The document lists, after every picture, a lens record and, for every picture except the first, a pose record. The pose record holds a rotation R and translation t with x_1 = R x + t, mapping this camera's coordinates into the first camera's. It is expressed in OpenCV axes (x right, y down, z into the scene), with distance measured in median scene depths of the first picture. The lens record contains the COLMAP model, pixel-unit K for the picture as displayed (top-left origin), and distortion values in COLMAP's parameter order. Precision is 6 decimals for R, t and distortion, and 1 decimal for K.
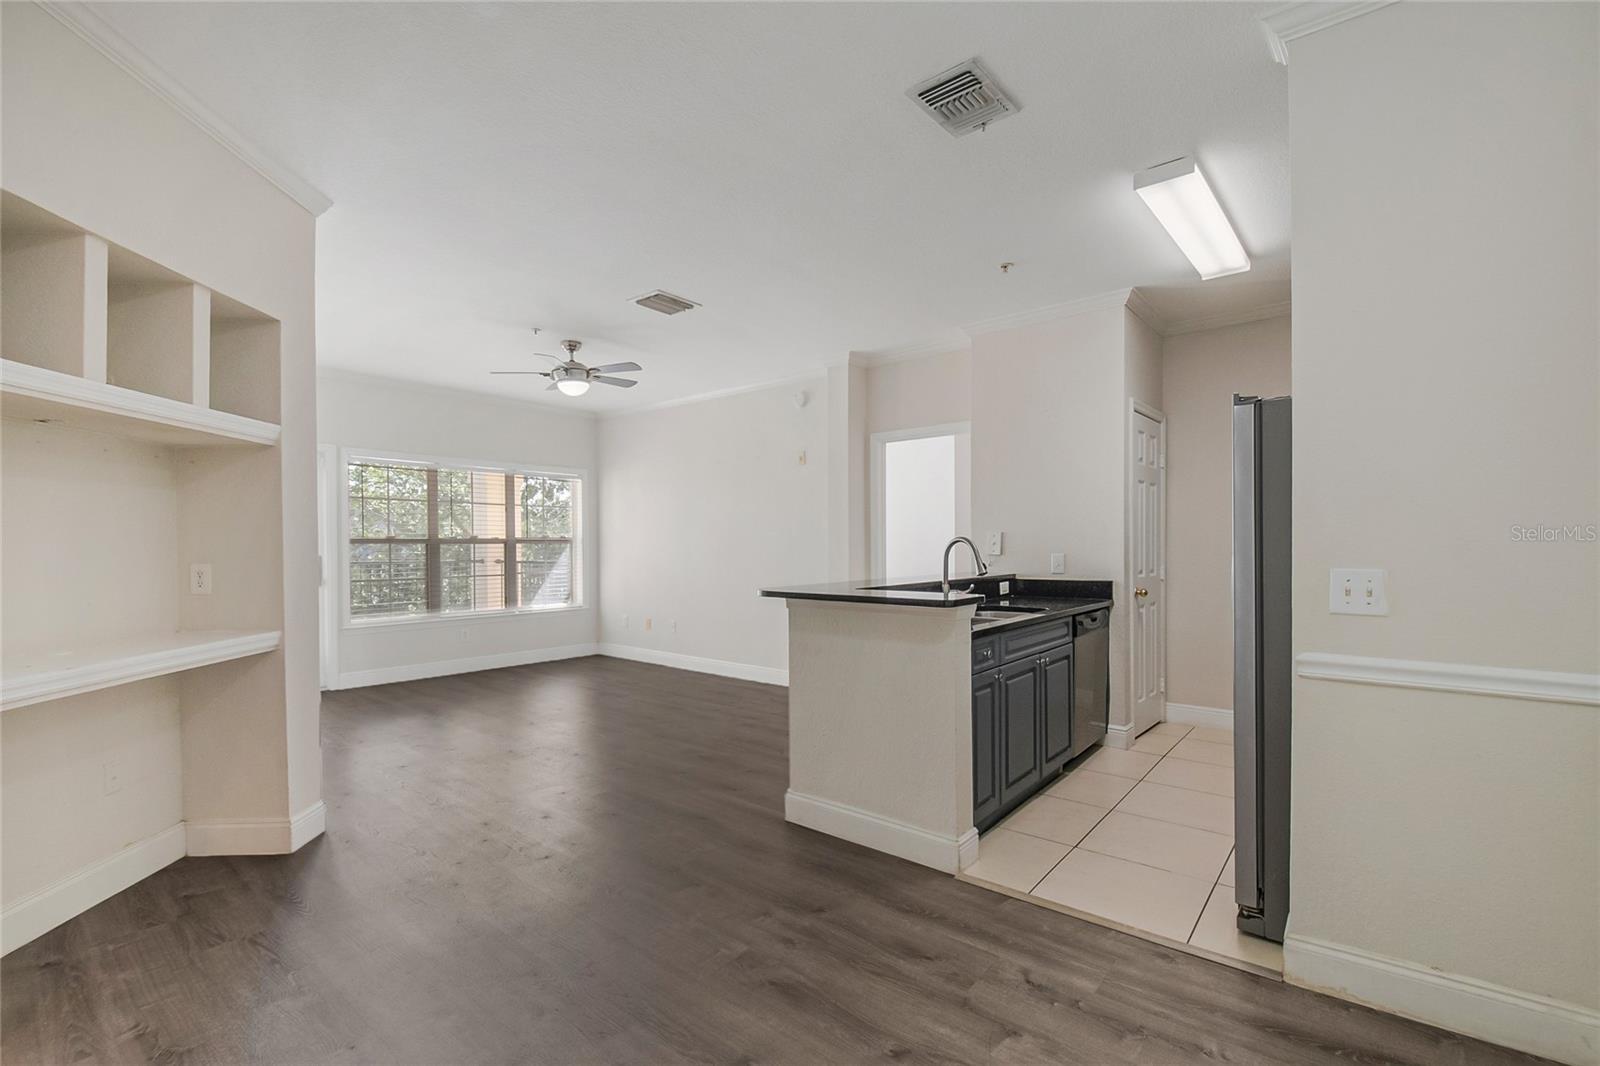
lens RADIAL K [[668.9, 0, 833.7], [0, 668.9, 548.7], [0, 0, 1]] dist [-0.000656, -0.023001]
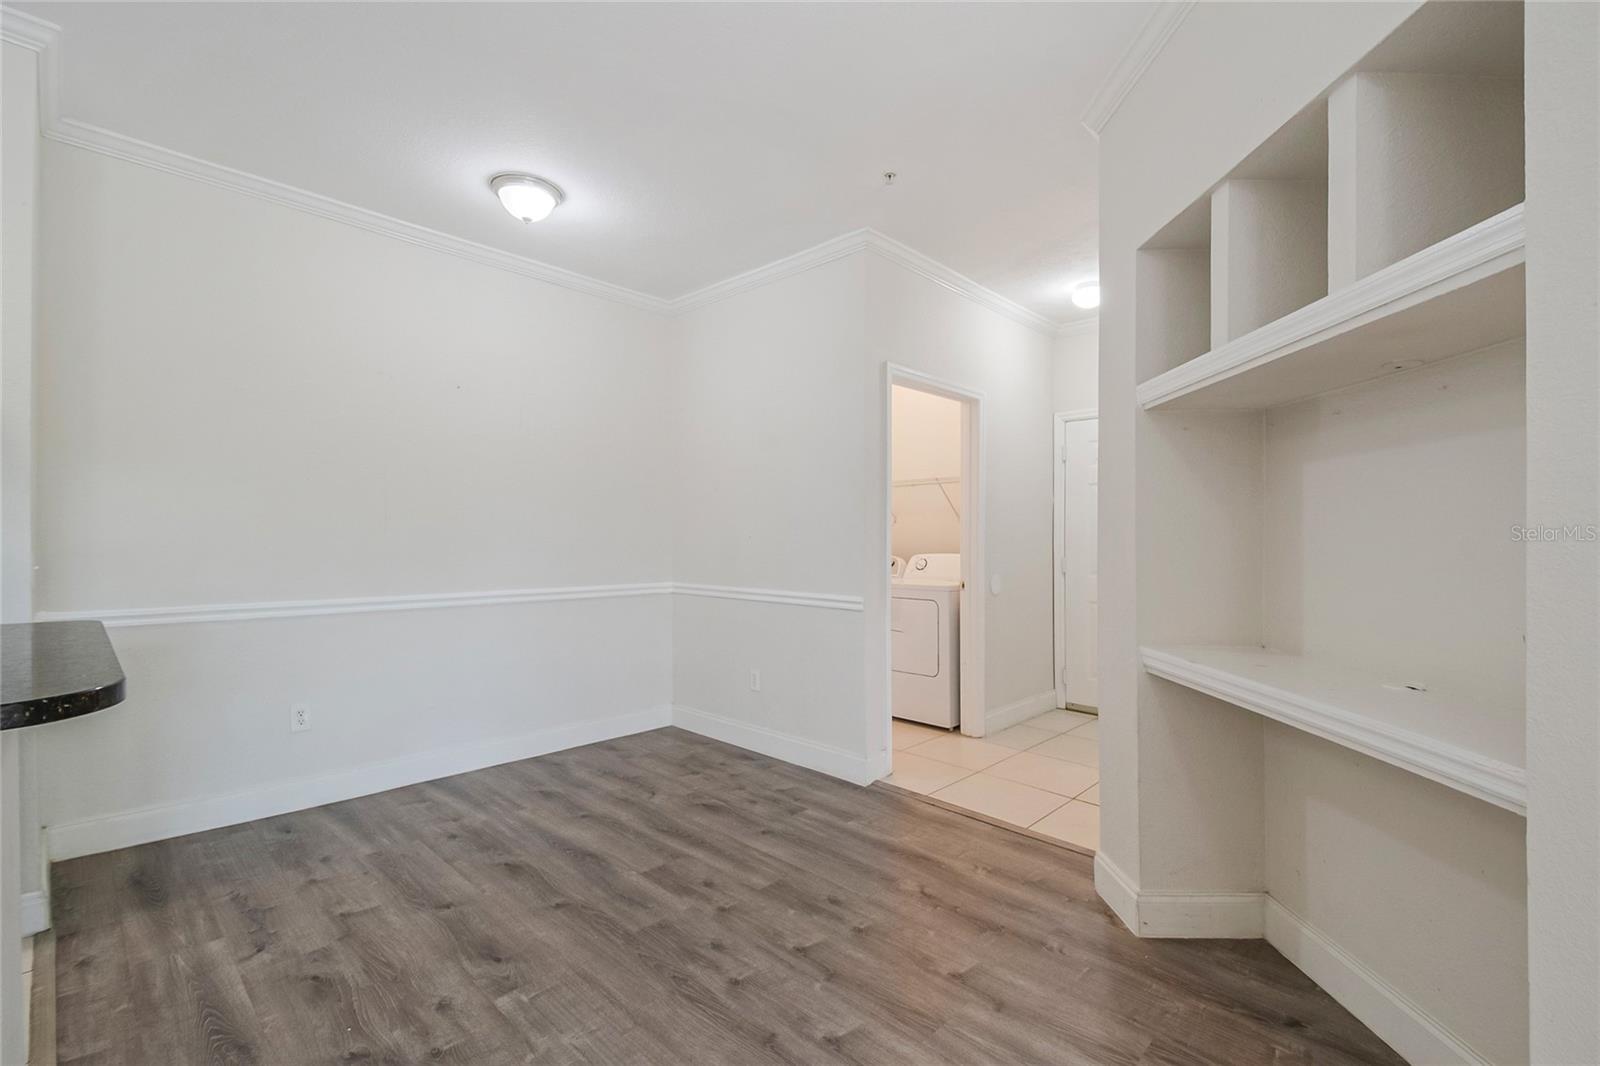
lens RADIAL K [[711.2, 0, 825.5], [0, 711.2, 527.3], [0, 0, 1]] dist [0.033802, -0.028301]
pose [[-0.995666, -0.006697, 0.092765, -0.311995], [-0.007723, 0.999913, -0.010702, -0.000244], [-0.092685, -0.011373, -0.995631, 0.931728]]
